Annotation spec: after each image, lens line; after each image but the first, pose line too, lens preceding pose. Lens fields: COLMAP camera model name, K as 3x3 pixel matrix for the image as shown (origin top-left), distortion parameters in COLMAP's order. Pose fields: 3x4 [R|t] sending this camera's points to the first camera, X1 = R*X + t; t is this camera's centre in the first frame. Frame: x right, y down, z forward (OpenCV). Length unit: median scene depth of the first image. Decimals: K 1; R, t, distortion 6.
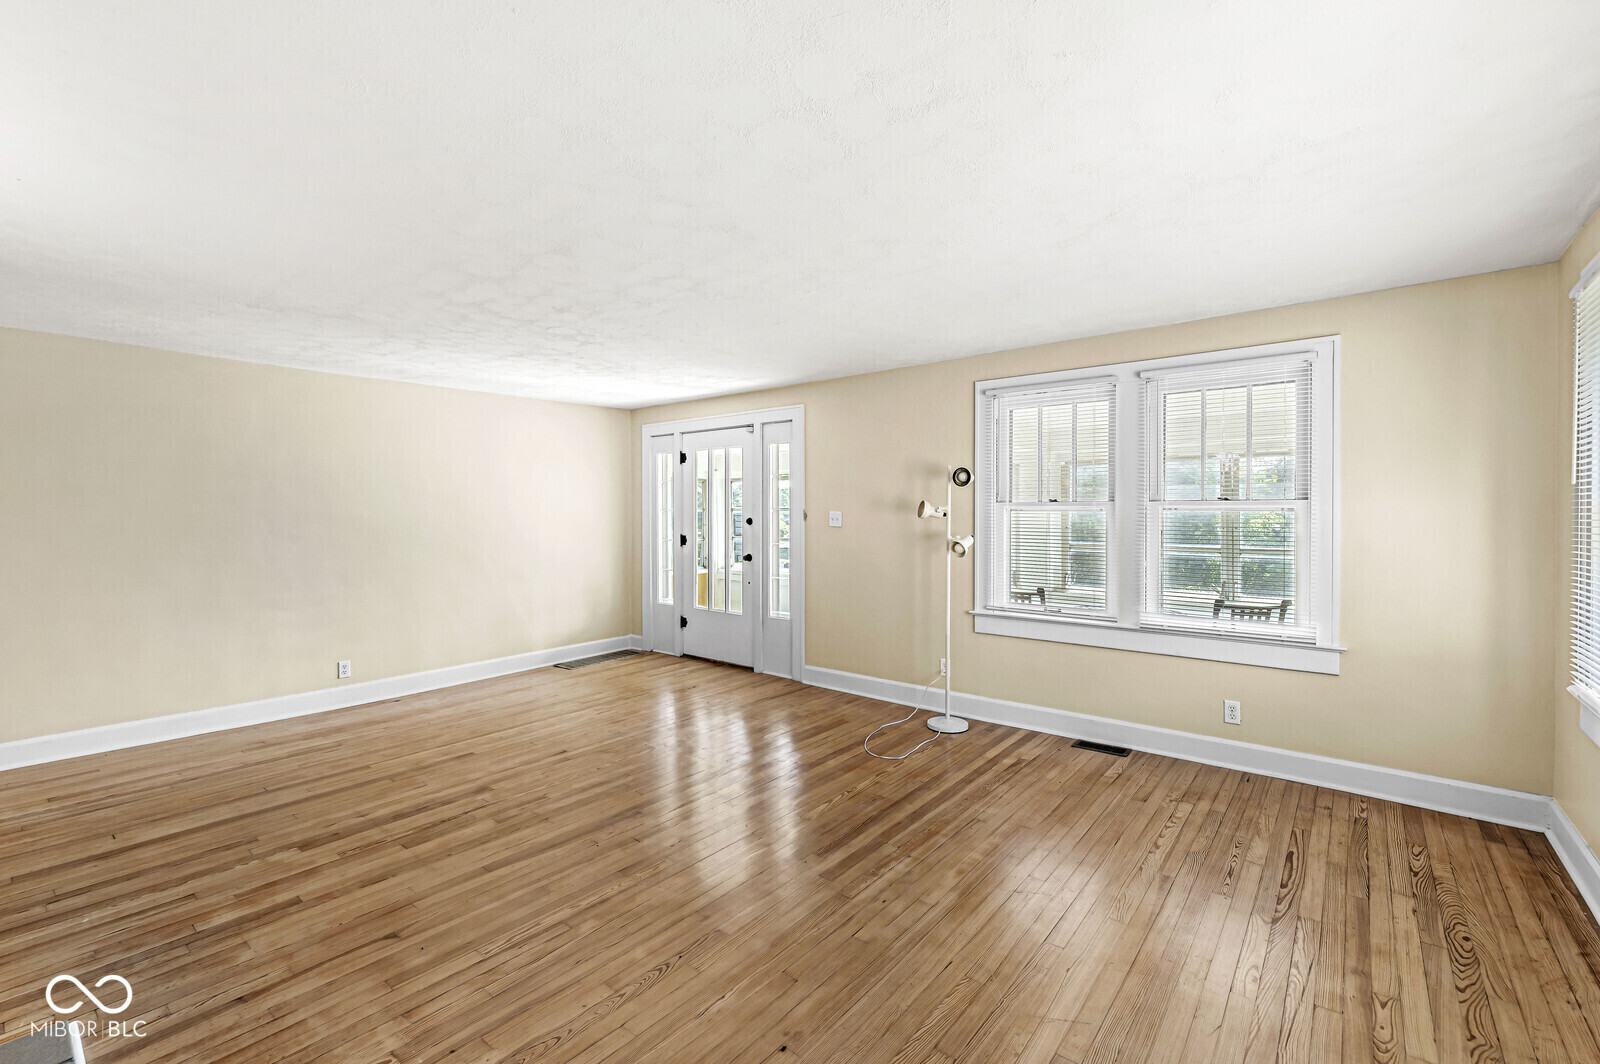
lens RADIAL K [[693.0, 0, 797.6], [0, 693.0, 528.3], [0, 0, 1]] dist [-0.000288, 0.000069]
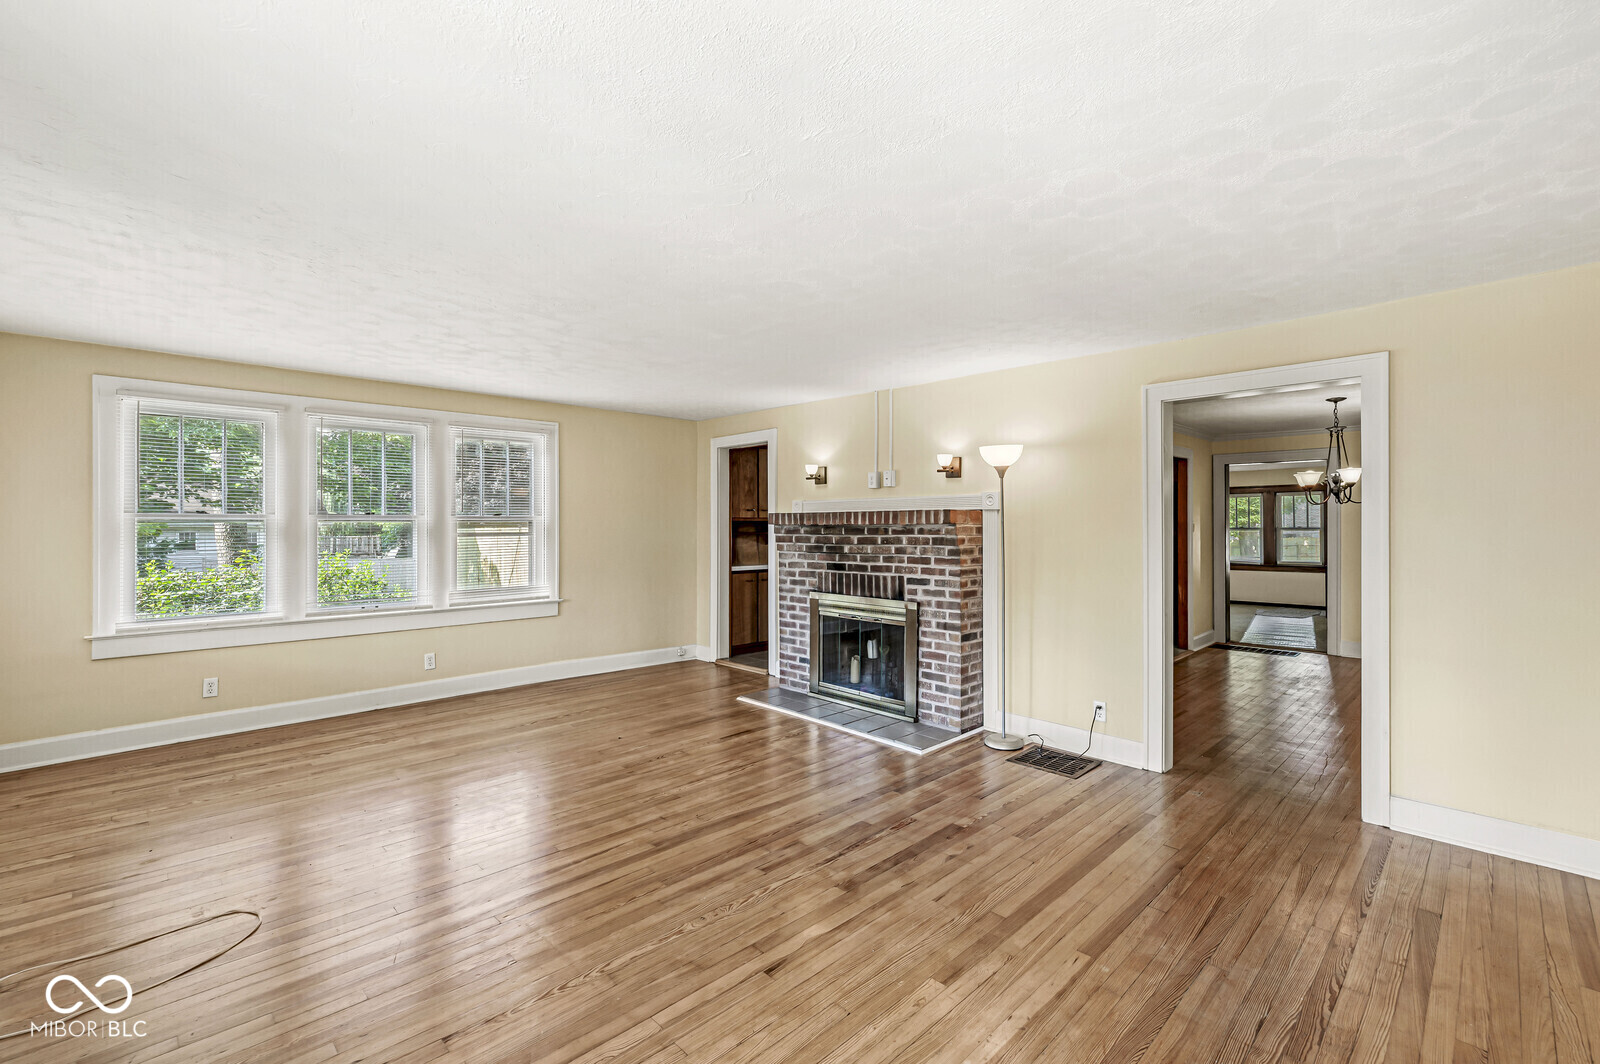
lens RADIAL K [[693.0, 0, 803.6], [0, 693.0, 527.4], [0, 0, 1]] dist [-0.000288, 0.000069]
pose [[-0.994795, -0.000032, 0.101901, -0.539129], [0.002095, 0.999782, 0.020767, -0.037676], [-0.101879, 0.020872, -0.994578, 1.960350]]
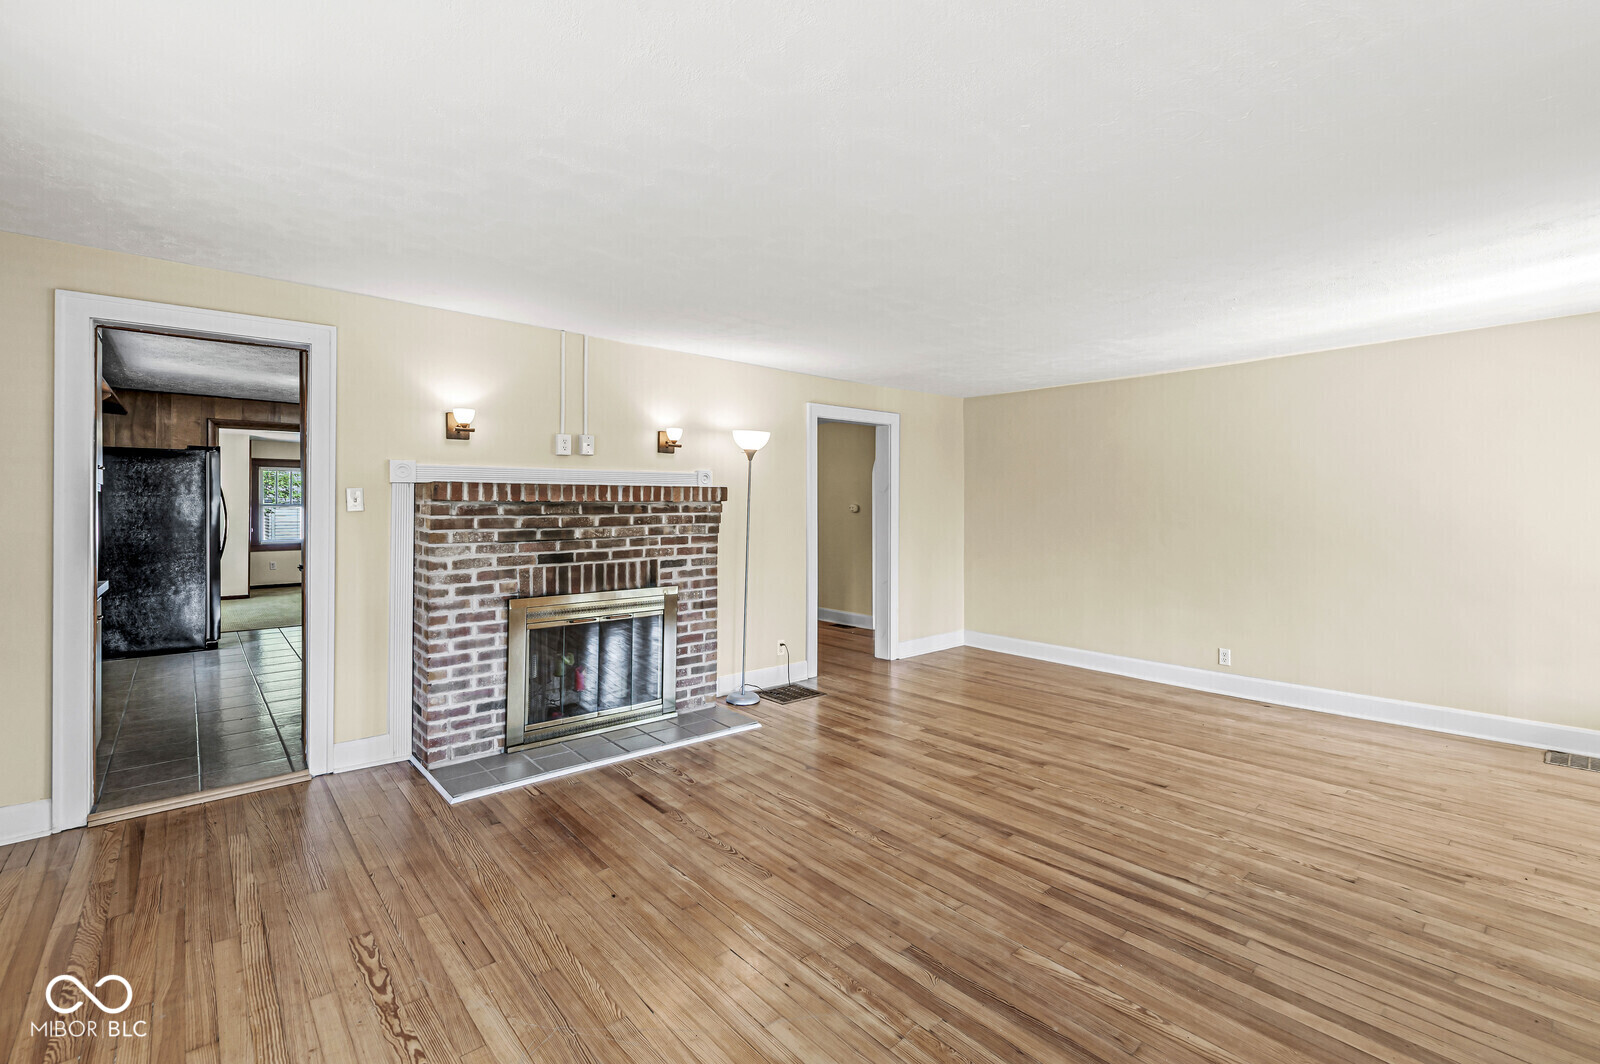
lens RADIAL K [[693.0, 0, 805.4], [0, 693.0, 505.3], [0, 0, 1]] dist [-0.000288, 0.000069]
pose [[-0.158128, 0.002530, -0.987415, 0.723534], [-0.021176, 0.999758, 0.005953, -0.018455], [0.987192, 0.021851, -0.158036, 0.899552]]
